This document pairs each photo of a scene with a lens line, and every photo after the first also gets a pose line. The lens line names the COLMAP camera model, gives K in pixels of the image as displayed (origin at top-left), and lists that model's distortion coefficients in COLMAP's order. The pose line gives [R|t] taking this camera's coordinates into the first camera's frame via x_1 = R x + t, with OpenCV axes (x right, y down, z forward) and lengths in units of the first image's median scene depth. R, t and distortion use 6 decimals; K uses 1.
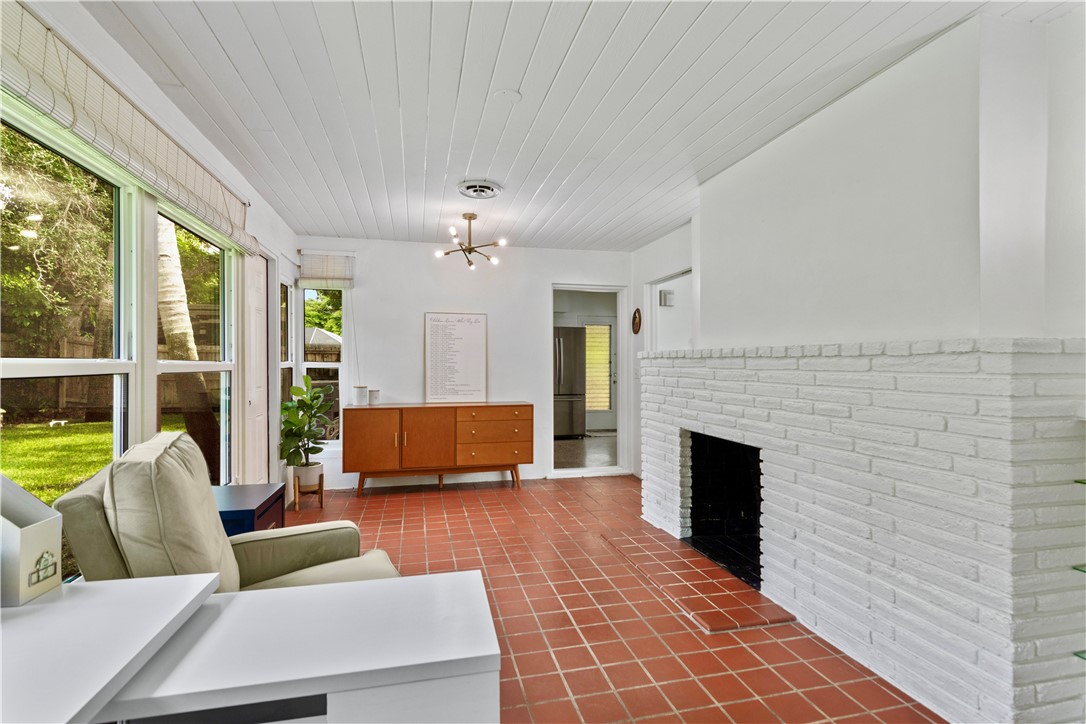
lens RADIAL K [[531.7, 0, 544.6], [0, 531.7, 359.2], [0, 0, 1]] dist [-0.008308, 0.002997]
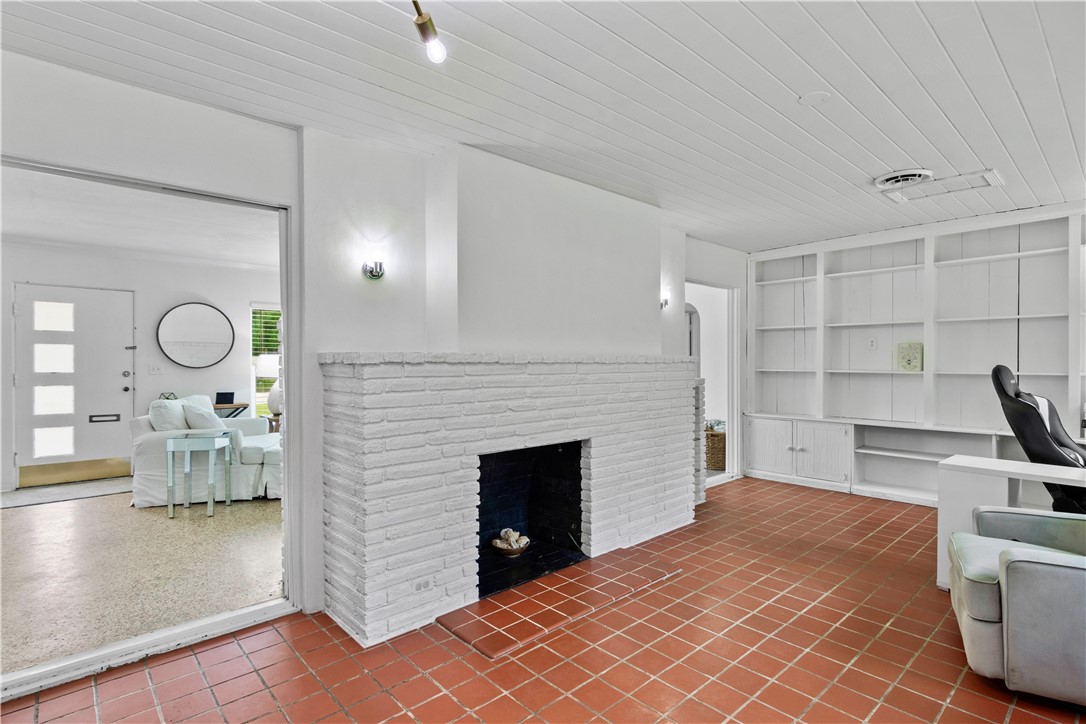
lens RADIAL K [[531.7, 0, 544.4], [0, 531.7, 366.7], [0, 0, 1]] dist [-0.008308, 0.002997]
pose [[-0.480728, 0.002143, 0.876867, -0.622315], [0.002402, 0.999996, -0.001128, 0.005300], [-0.876867, 0.001564, -0.480731, 1.727848]]
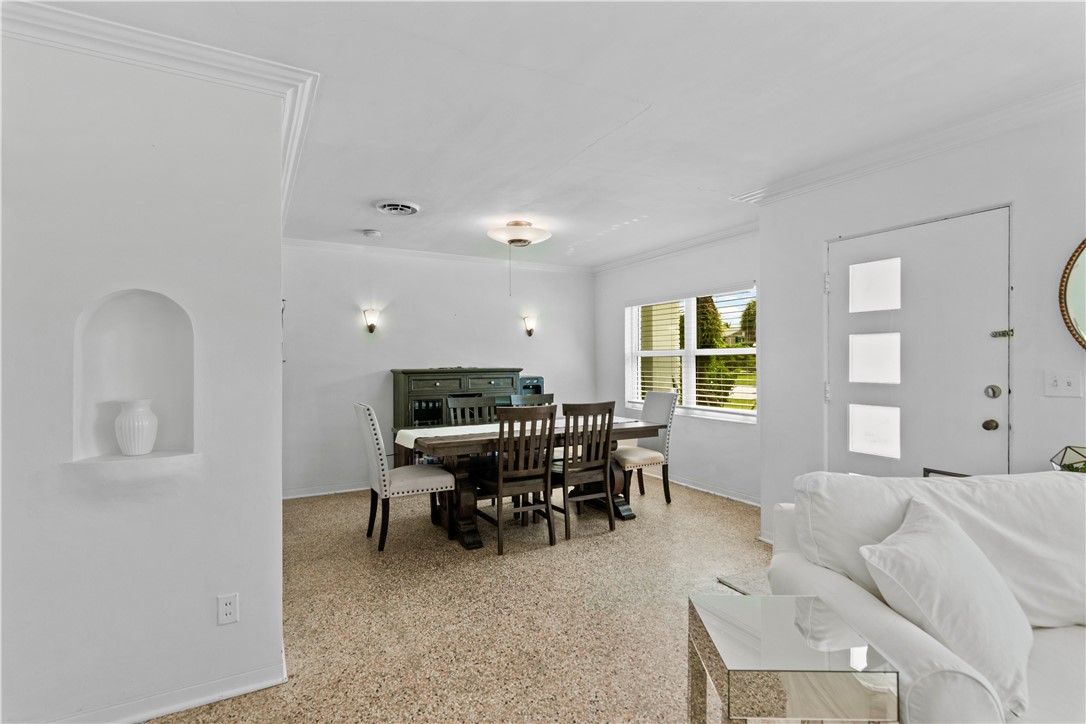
lens RADIAL K [[531.7, 0, 548.6], [0, 531.7, 359.3], [0, 0, 1]] dist [-0.008308, 0.002997]
pose [[0.962979, -0.000872, 0.269575, 0.993534], [0.000946, 1.000000, -0.000146, -0.031292], [-0.269574, 0.000395, 0.962979, 1.470259]]
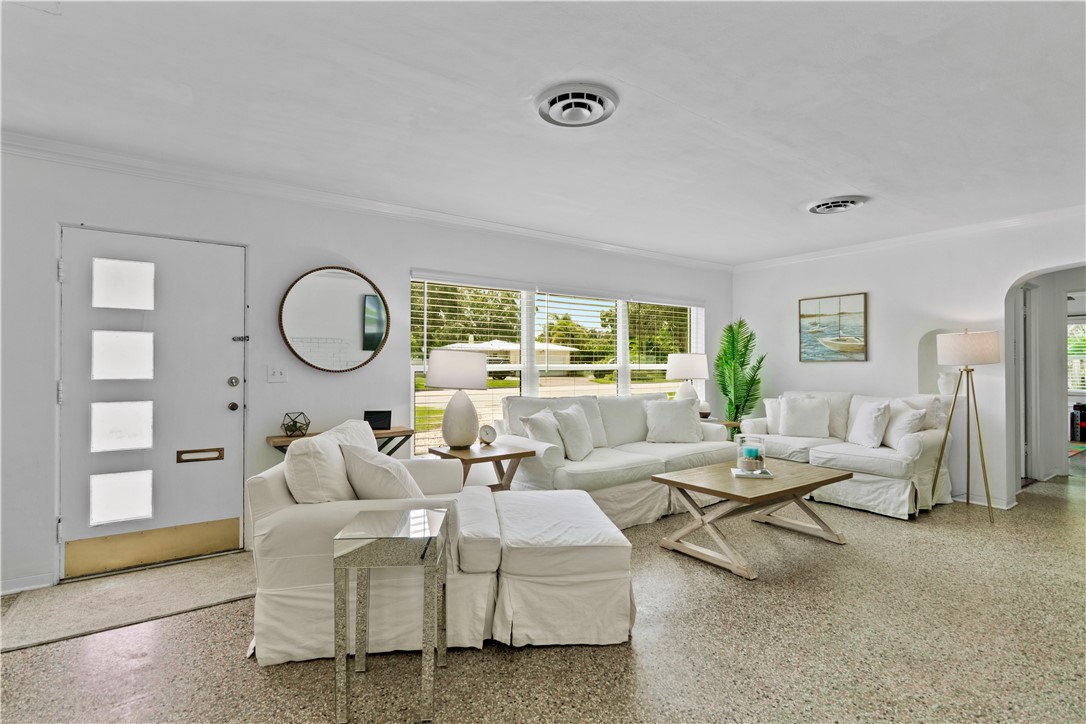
lens RADIAL K [[531.7, 0, 542.8], [0, 531.7, 362.6], [0, 0, 1]] dist [-0.008308, 0.002997]
pose [[-0.377255, 0.006585, 0.926086, 0.552197], [-0.002549, 0.999964, -0.008149, -0.009433], [-0.926106, -0.005435, -0.377225, 1.964800]]
